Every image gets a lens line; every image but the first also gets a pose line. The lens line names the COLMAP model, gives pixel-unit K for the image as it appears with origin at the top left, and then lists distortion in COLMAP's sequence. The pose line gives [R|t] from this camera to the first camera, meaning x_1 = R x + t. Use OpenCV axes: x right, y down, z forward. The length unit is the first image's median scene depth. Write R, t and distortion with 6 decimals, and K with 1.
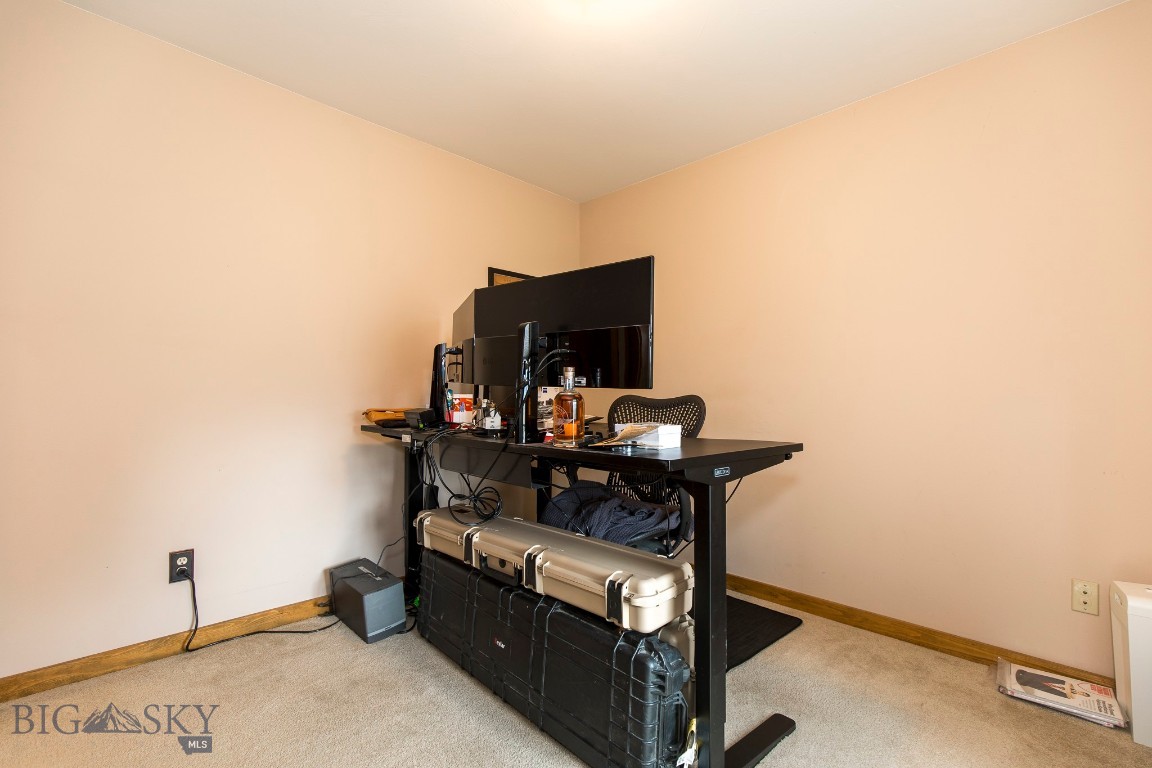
lens RADIAL K [[525.9, 0, 576.7], [0, 525.9, 383.8], [0, 0, 1]] dist [-0.000794, -0.002139]
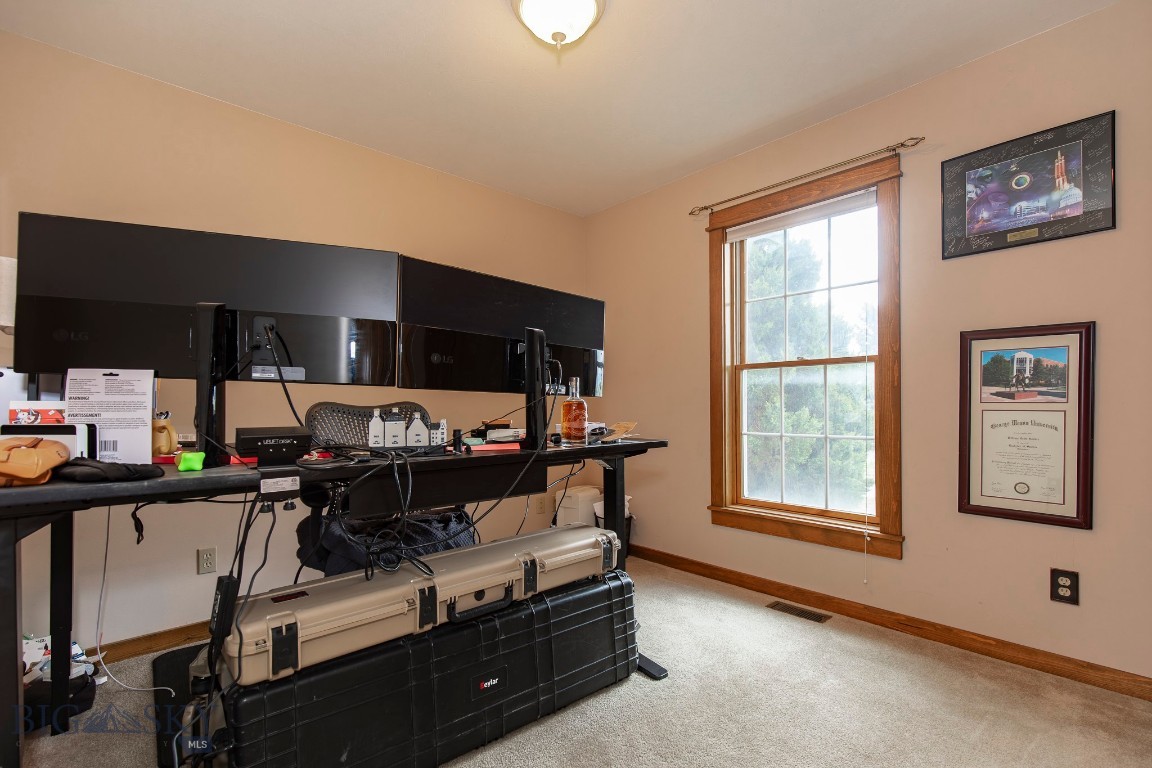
lens RADIAL K [[525.9, 0, 576.6], [0, 525.9, 395.2], [0, 0, 1]] dist [-0.000794, -0.002139]
pose [[0.022734, 0.010299, 0.999689, -1.027743], [-0.040438, 0.999138, -0.009373, 0.015301], [-0.998923, -0.040213, 0.023130, 0.854430]]
